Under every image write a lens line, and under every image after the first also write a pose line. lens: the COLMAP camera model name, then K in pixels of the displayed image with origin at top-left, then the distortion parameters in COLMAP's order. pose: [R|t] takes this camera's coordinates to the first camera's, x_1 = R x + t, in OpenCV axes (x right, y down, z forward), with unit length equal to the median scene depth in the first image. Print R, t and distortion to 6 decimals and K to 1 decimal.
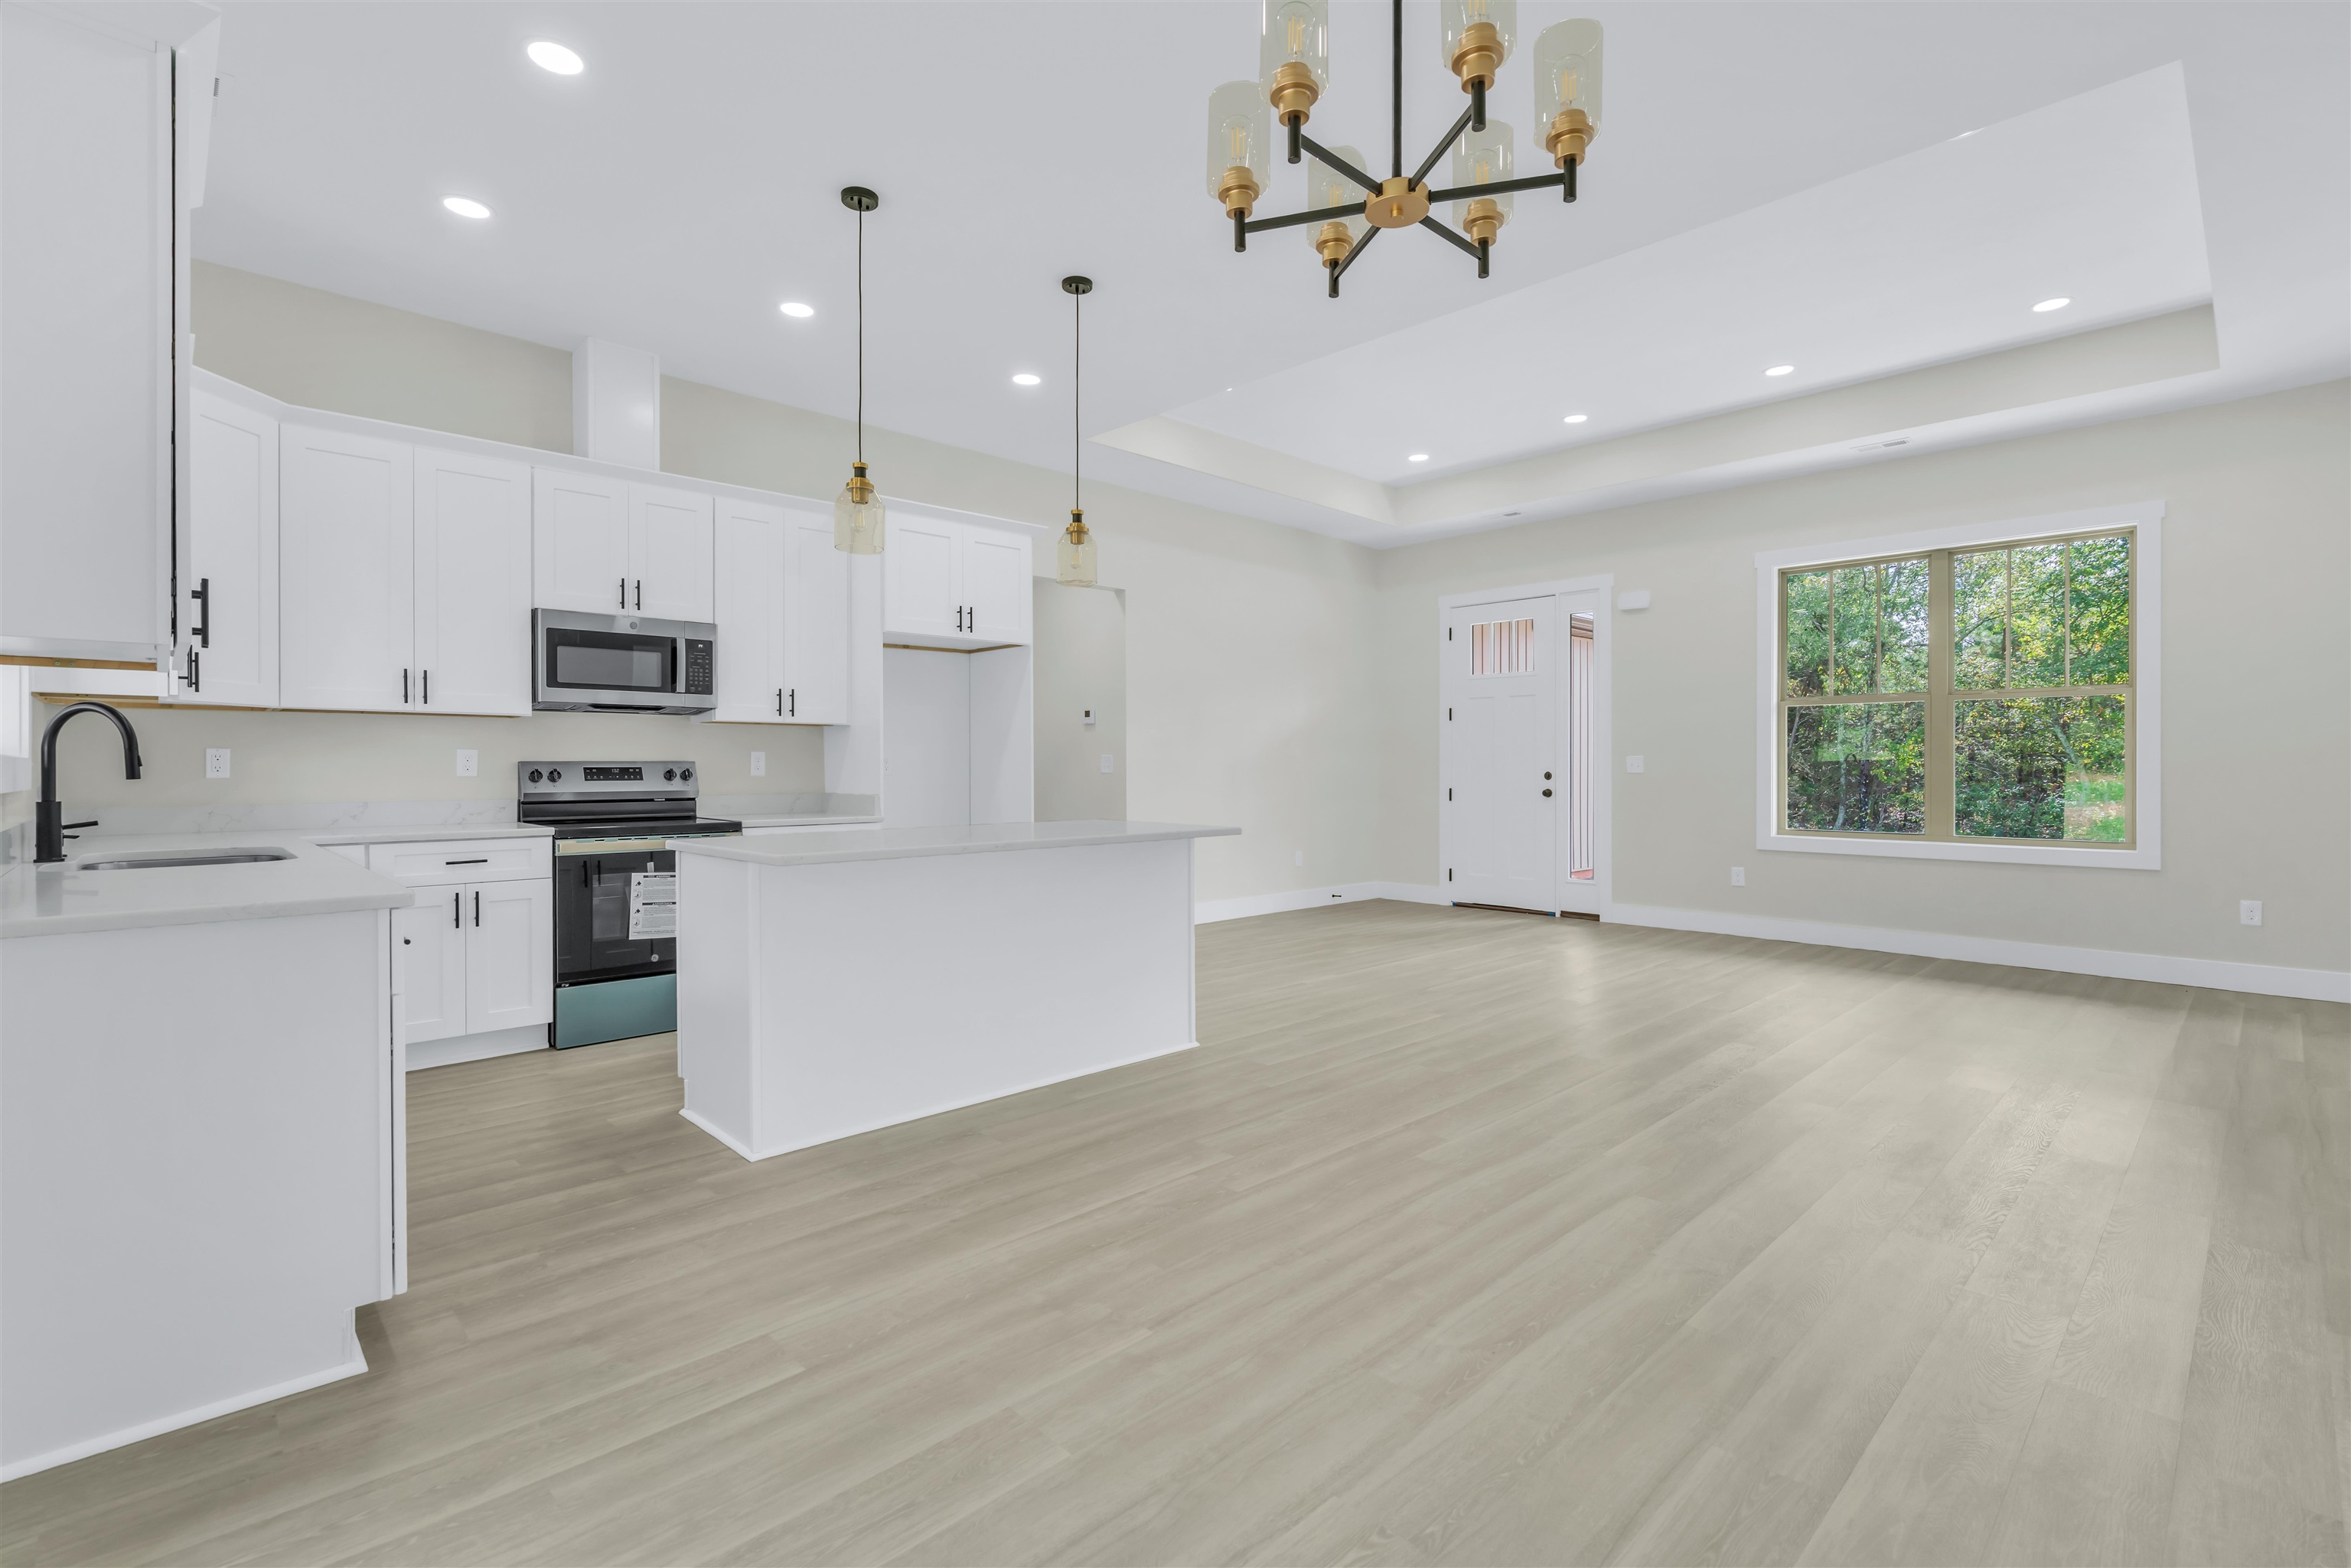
lens RADIAL K [[1057.4, 0, 1175.4], [0, 1057.4, 770.6], [0, 0, 1]] dist [-0.003981, 0.003418]
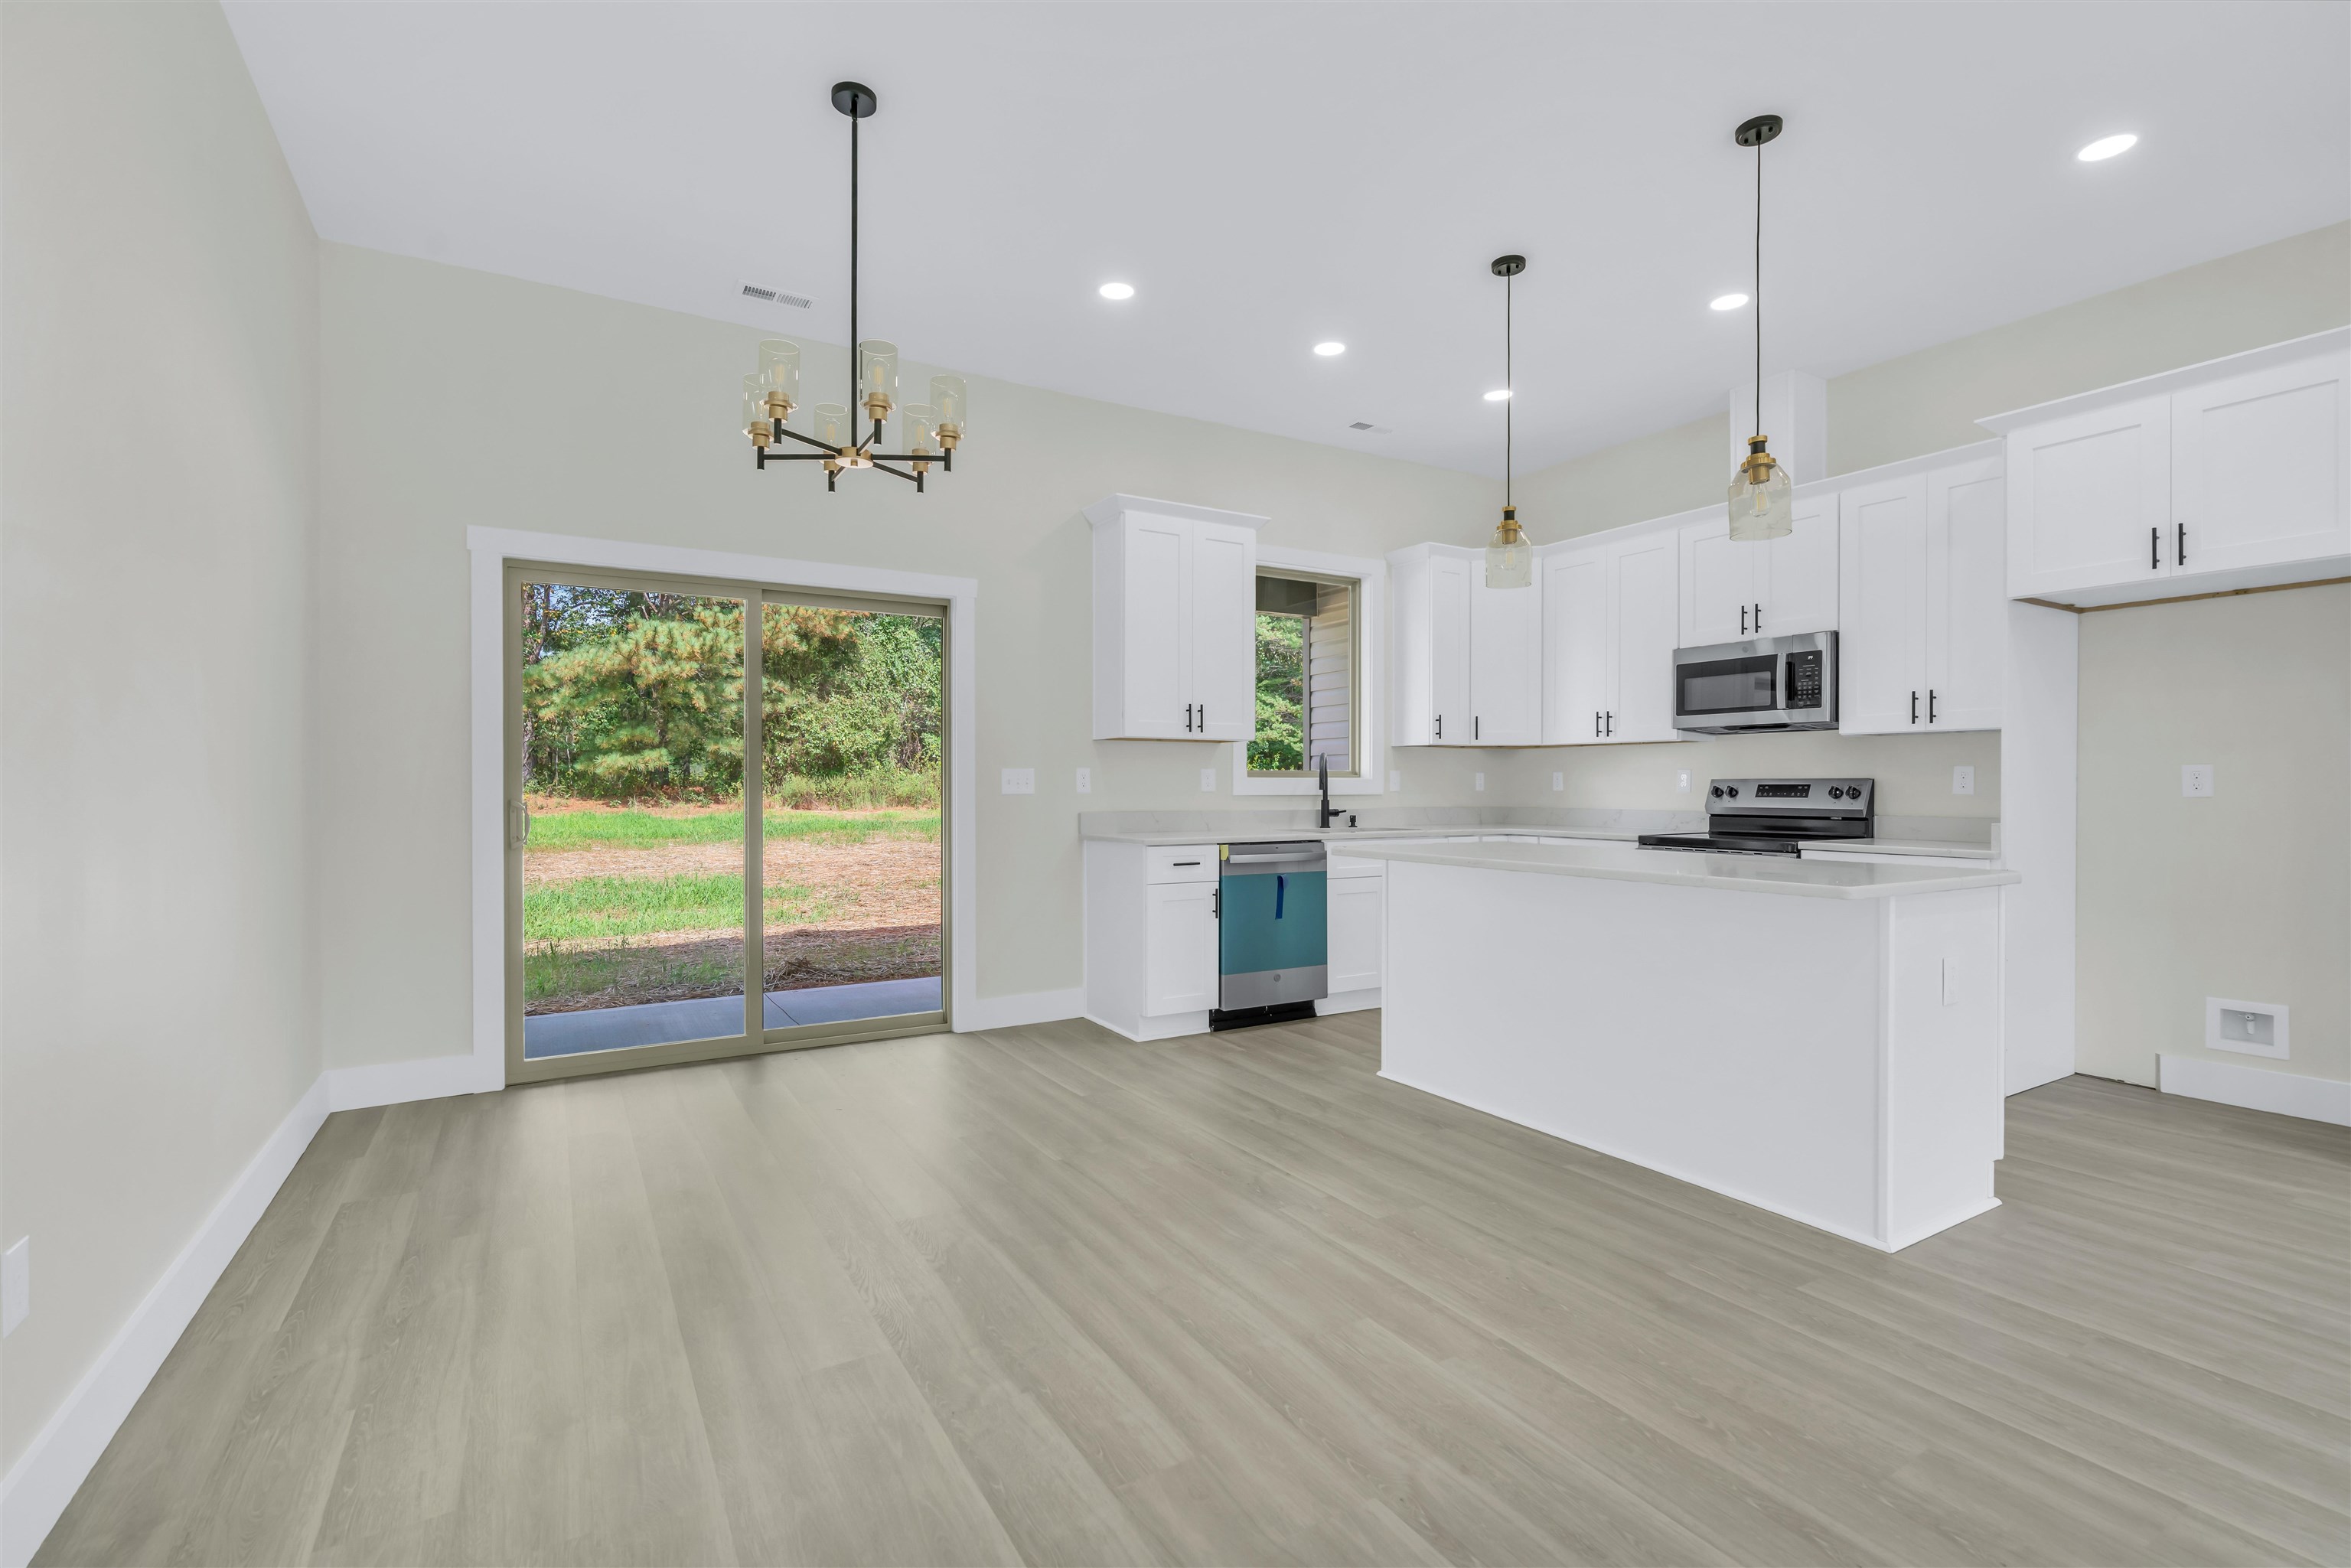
lens RADIAL K [[1057.4, 0, 1166.1], [0, 1057.4, 786.6], [0, 0, 1]] dist [-0.003981, 0.003418]
pose [[-0.228094, 0.002087, -0.973637, 0.595824], [-0.004481, 0.999985, 0.003193, -0.001733], [0.973629, 0.005091, -0.228081, 0.634055]]
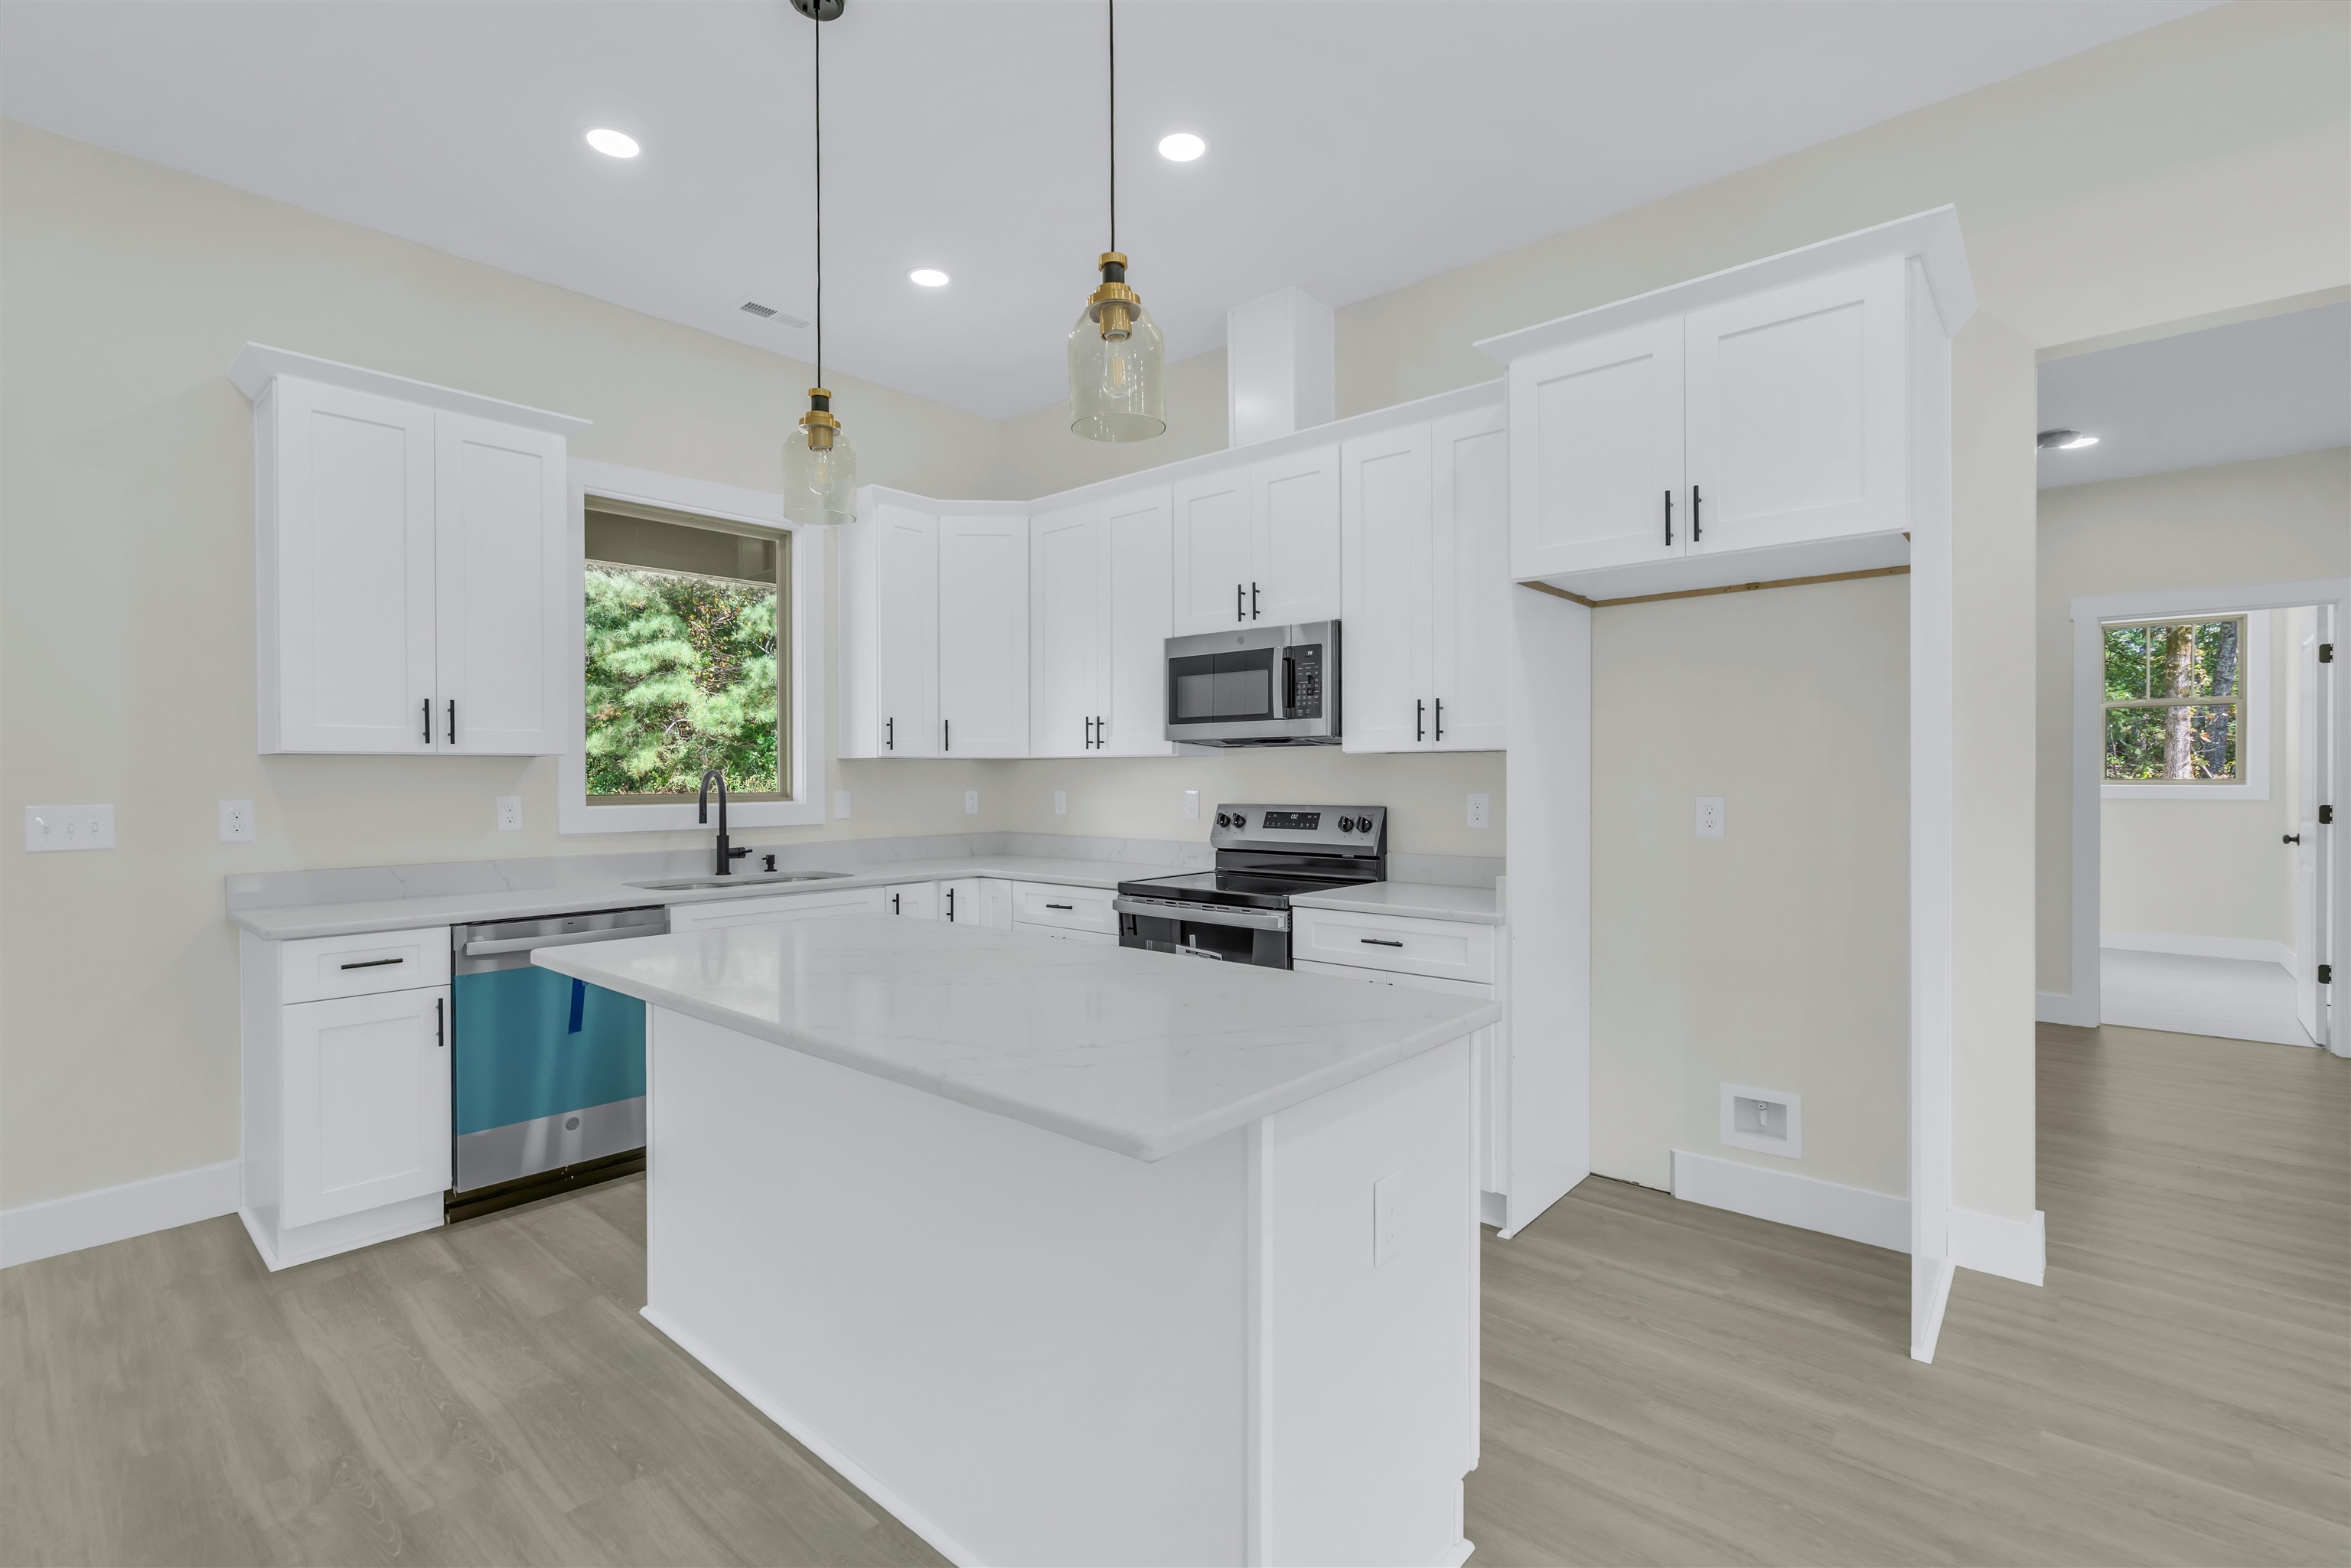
lens RADIAL K [[1057.4, 0, 1157.8], [0, 1057.4, 777.4], [0, 0, 1]] dist [-0.003981, 0.003418]
pose [[0.078791, 0.001384, -0.996890, 0.276435], [-0.000730, 0.999999, 0.001330, -0.030946], [0.996891, 0.000622, 0.078792, 0.812370]]
